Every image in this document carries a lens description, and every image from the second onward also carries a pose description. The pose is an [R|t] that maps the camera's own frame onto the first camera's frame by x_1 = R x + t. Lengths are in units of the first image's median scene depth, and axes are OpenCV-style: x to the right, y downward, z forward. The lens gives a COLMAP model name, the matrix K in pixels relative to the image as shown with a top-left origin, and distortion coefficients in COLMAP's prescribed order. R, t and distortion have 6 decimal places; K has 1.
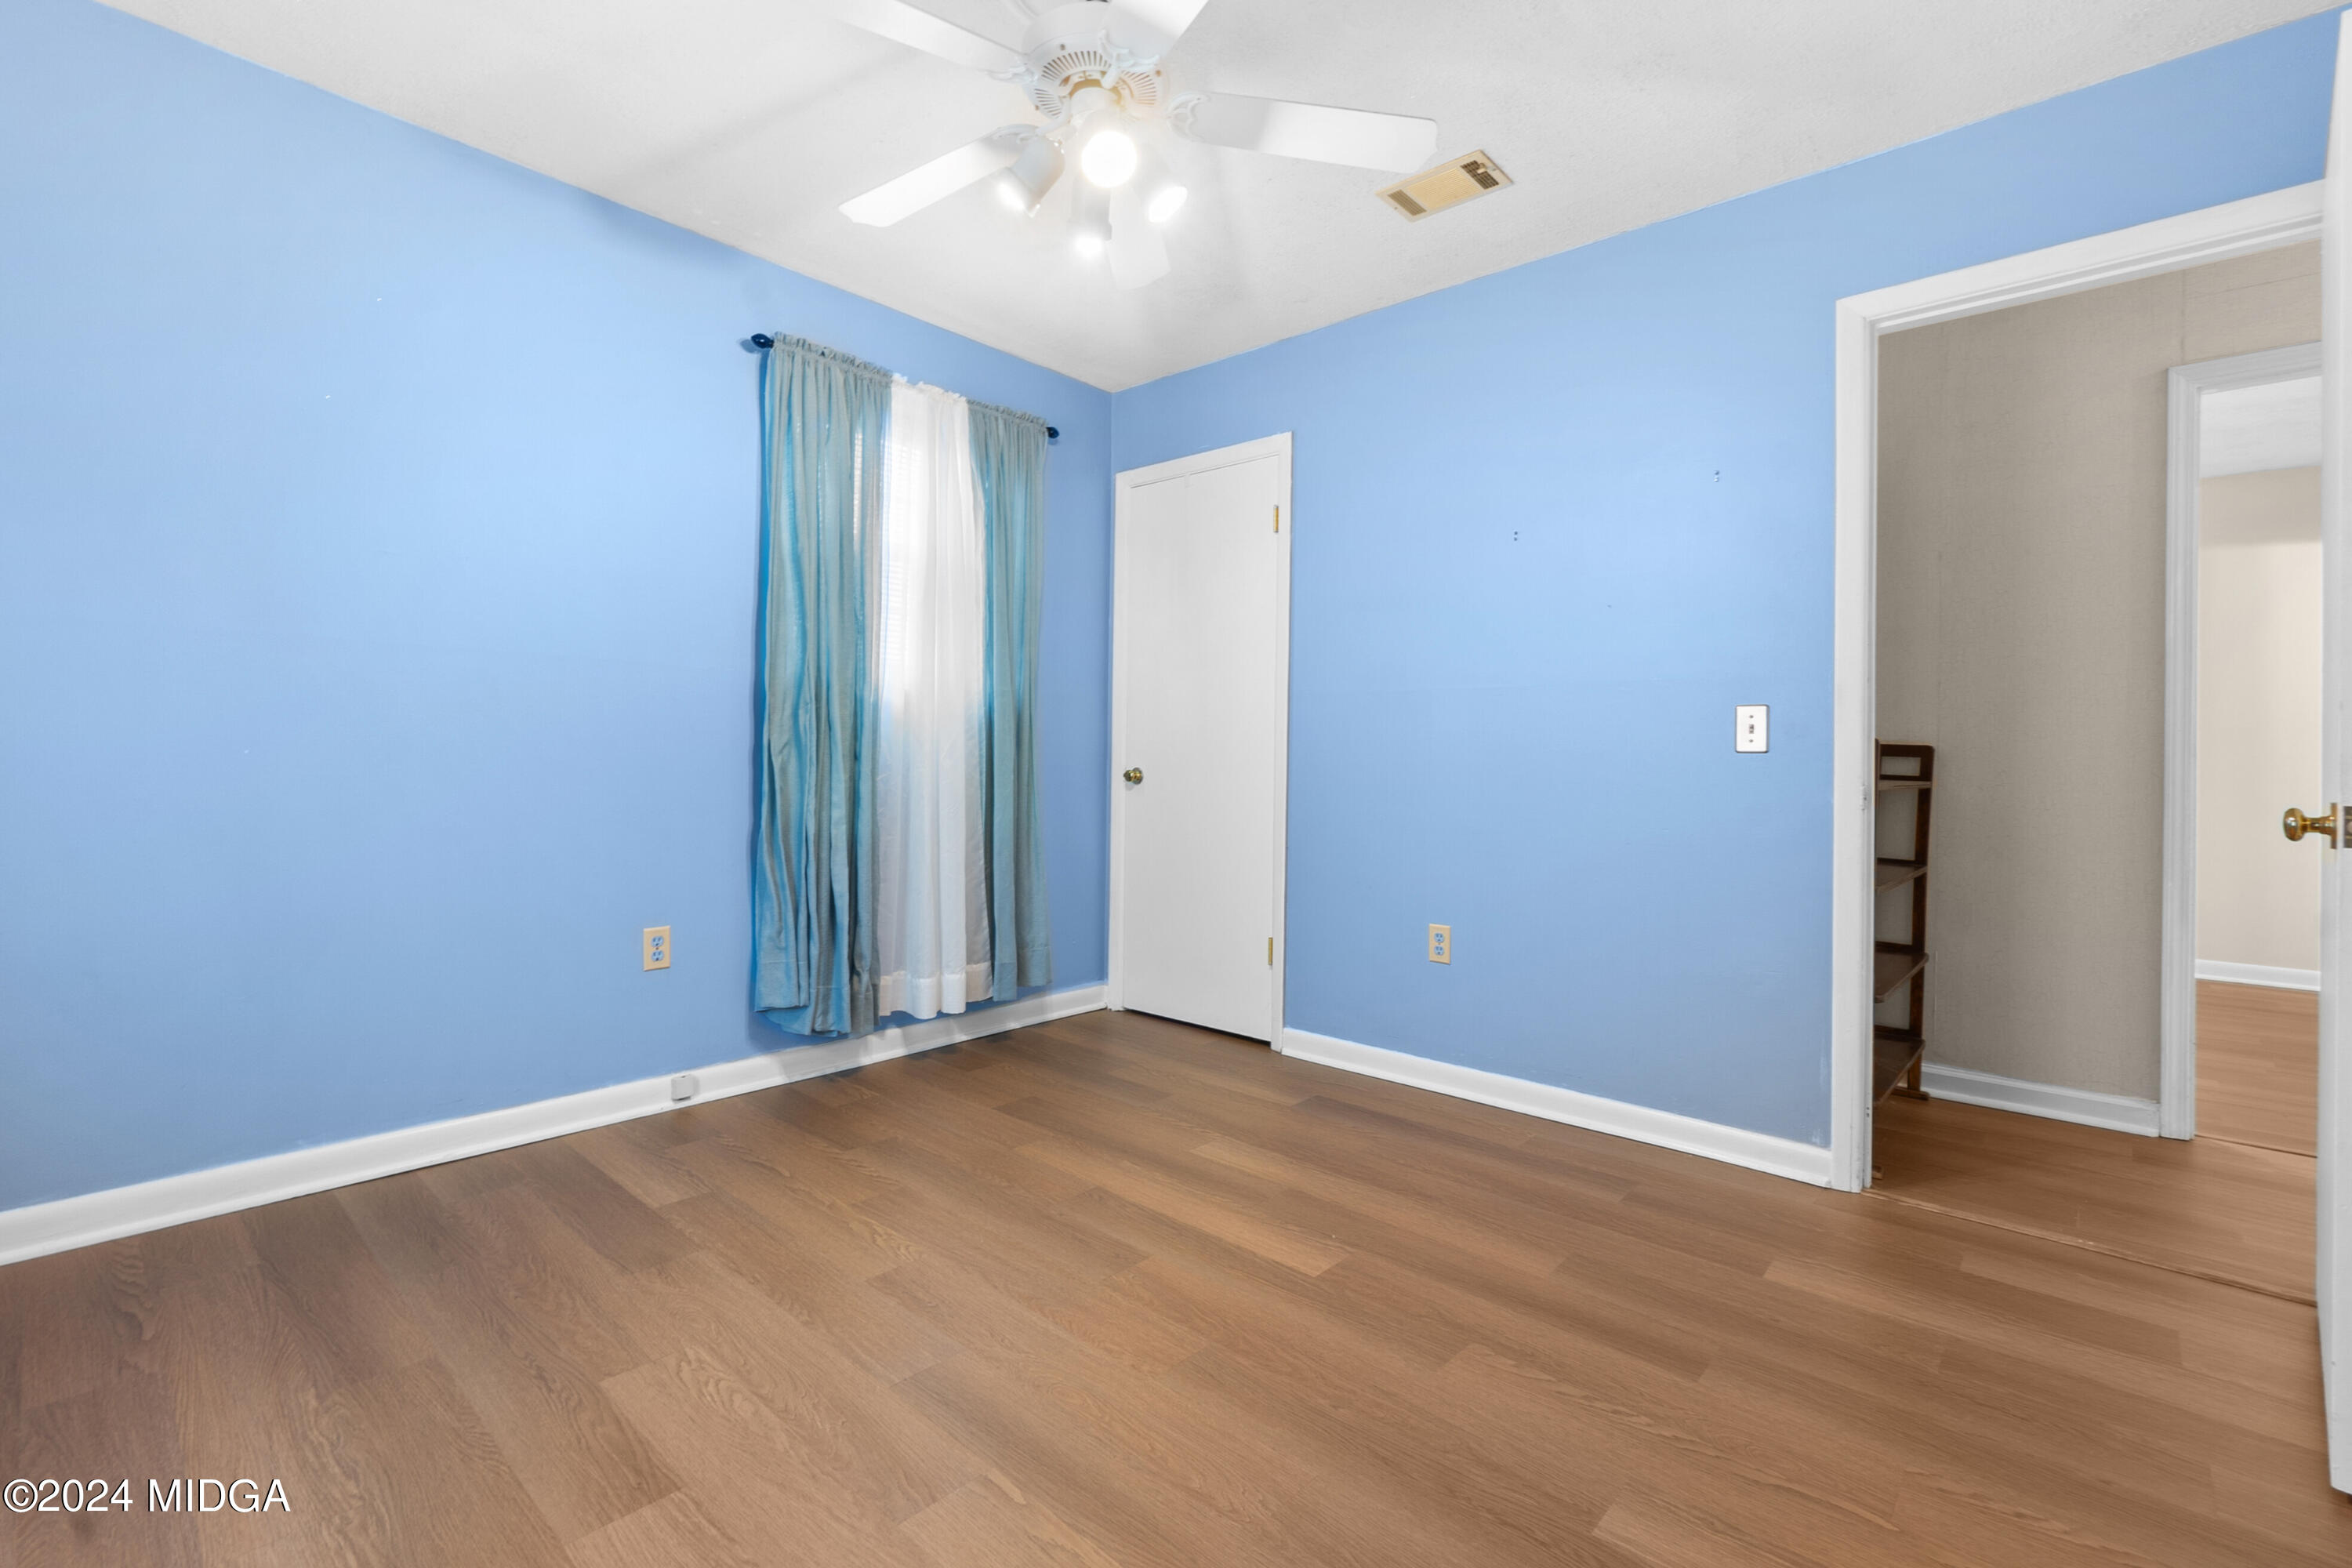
lens RADIAL K [[1050.6, 0, 1170.1], [0, 1050.6, 757.8], [0, 0, 1]] dist [-0.000078, -0.000347]
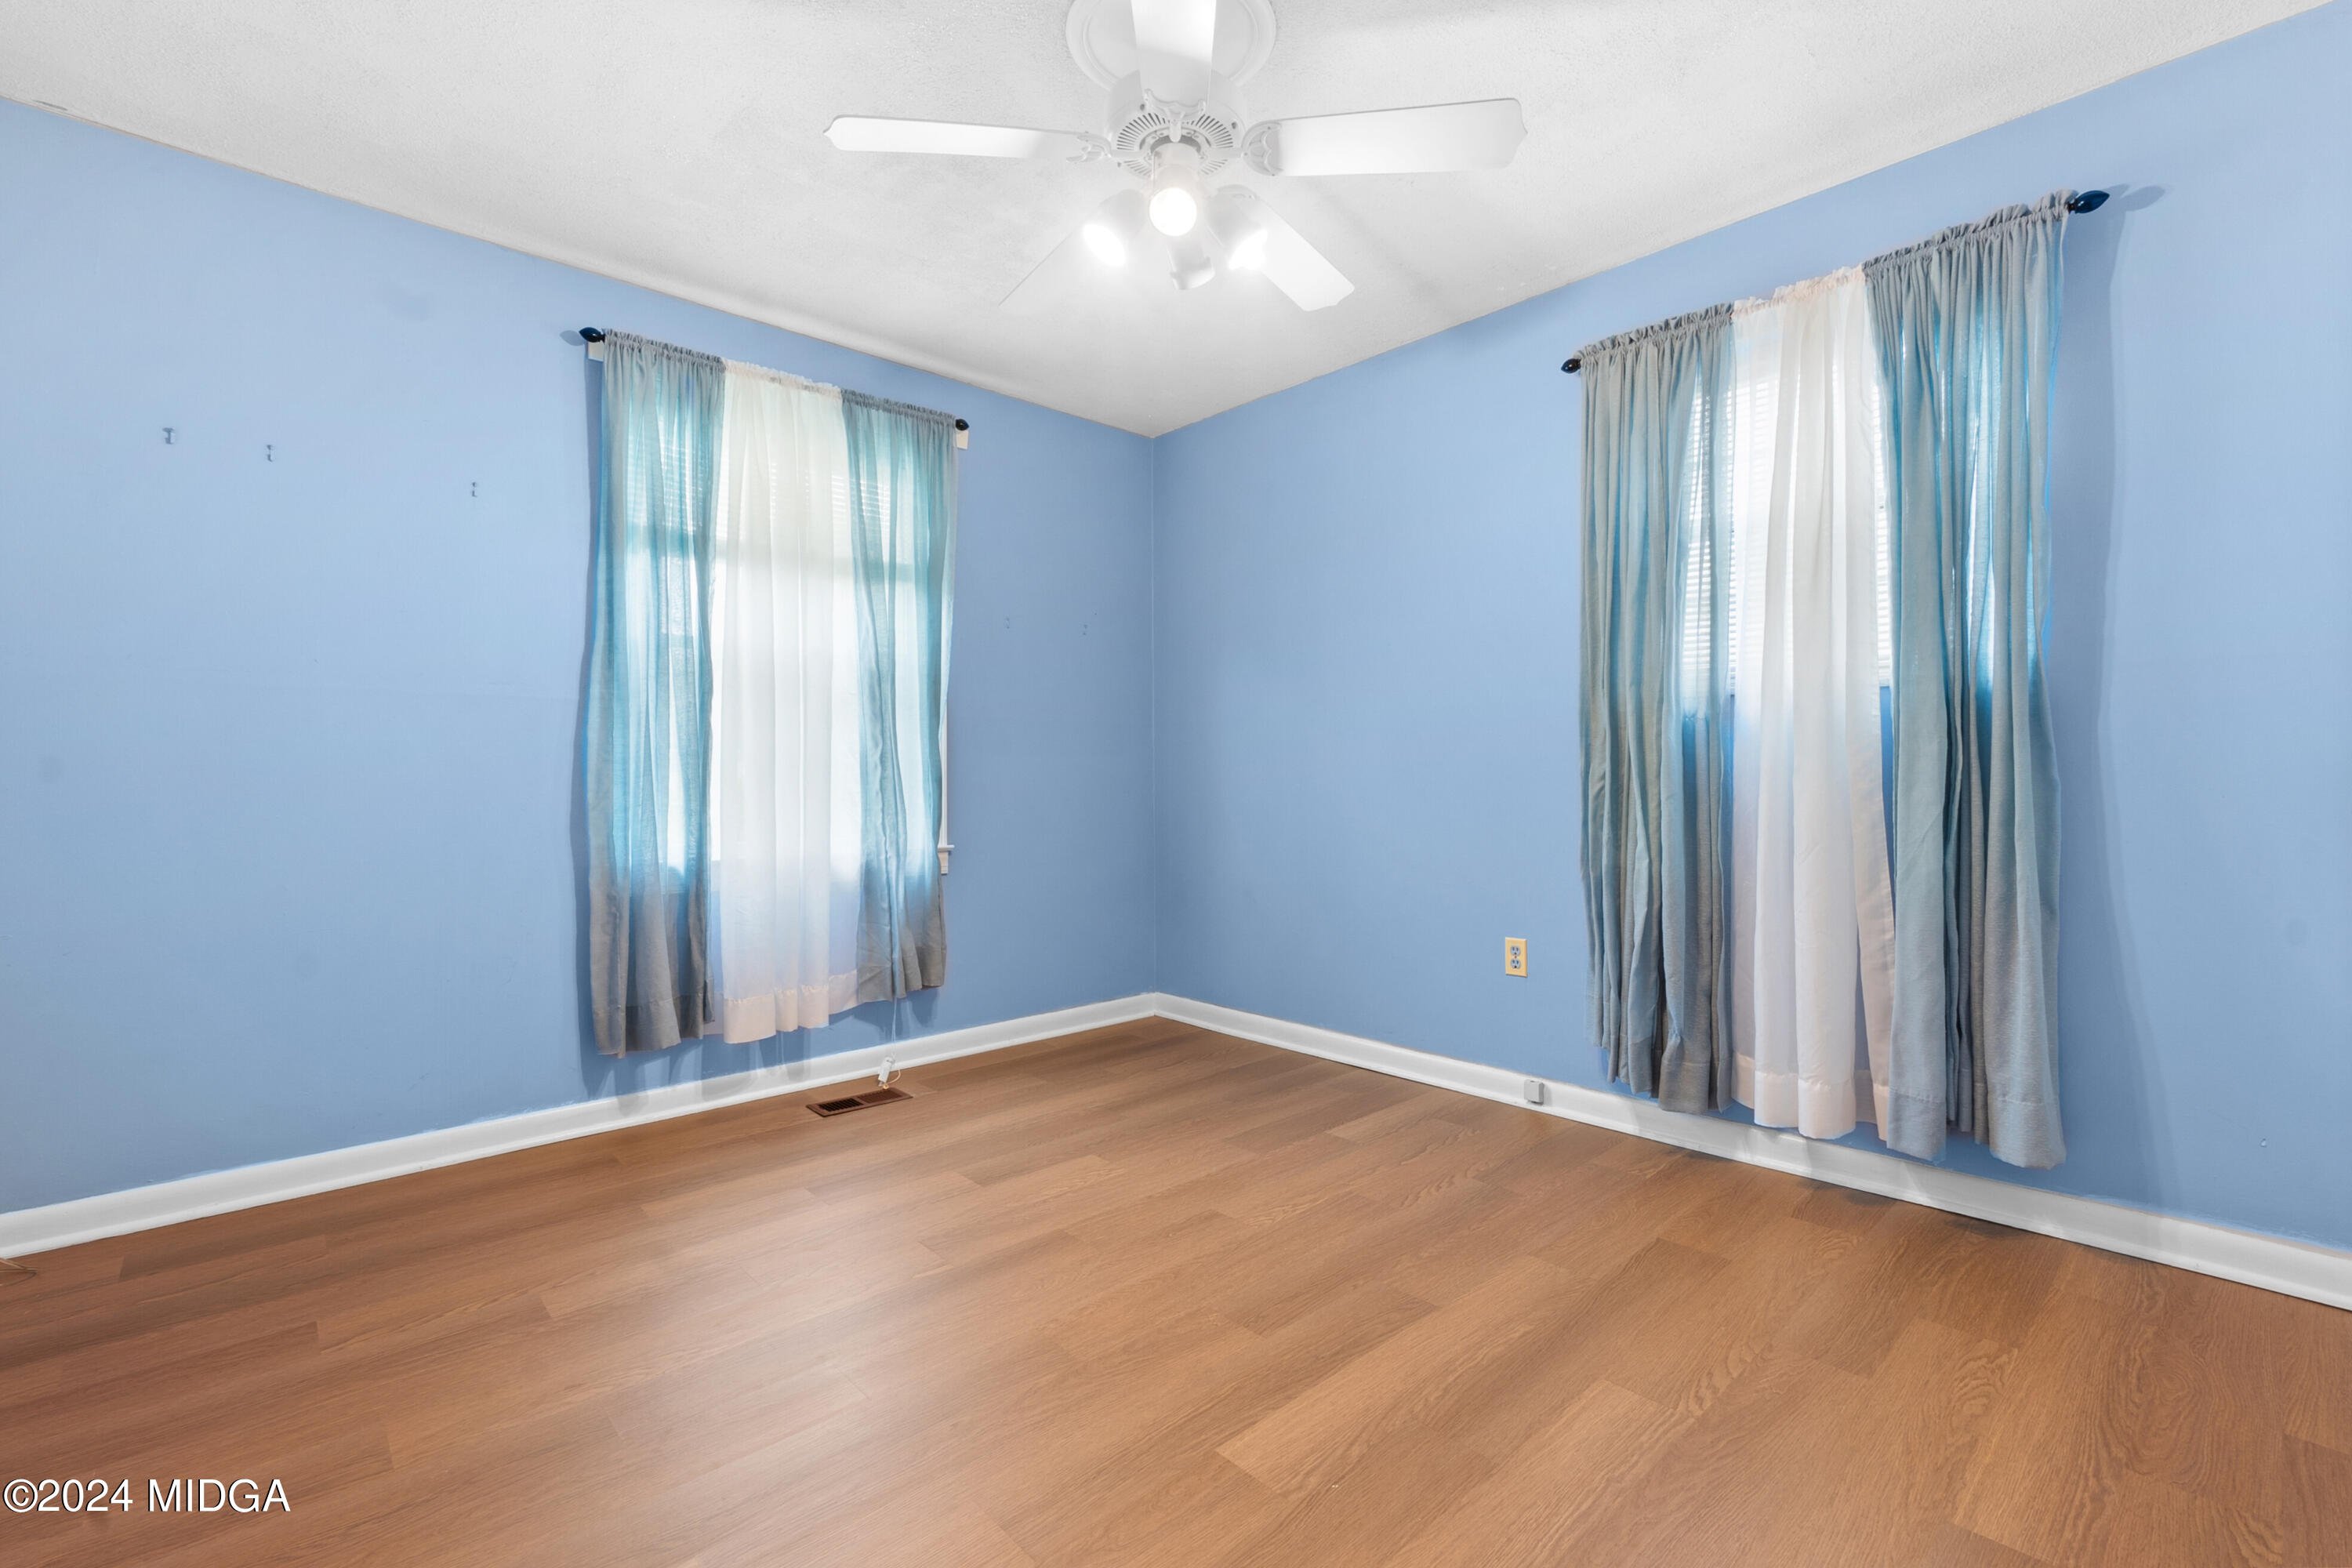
lens RADIAL K [[1018.7, 0, 1160.8], [0, 1018.7, 793.1], [0, 0, 1]] dist [0.000640, 0.000273]
pose [[-0.096756, -0.004242, -0.995299, 0.630756], [0.005399, 0.999974, -0.004787, 0.009129], [0.995293, -0.005836, -0.096731, 0.732947]]
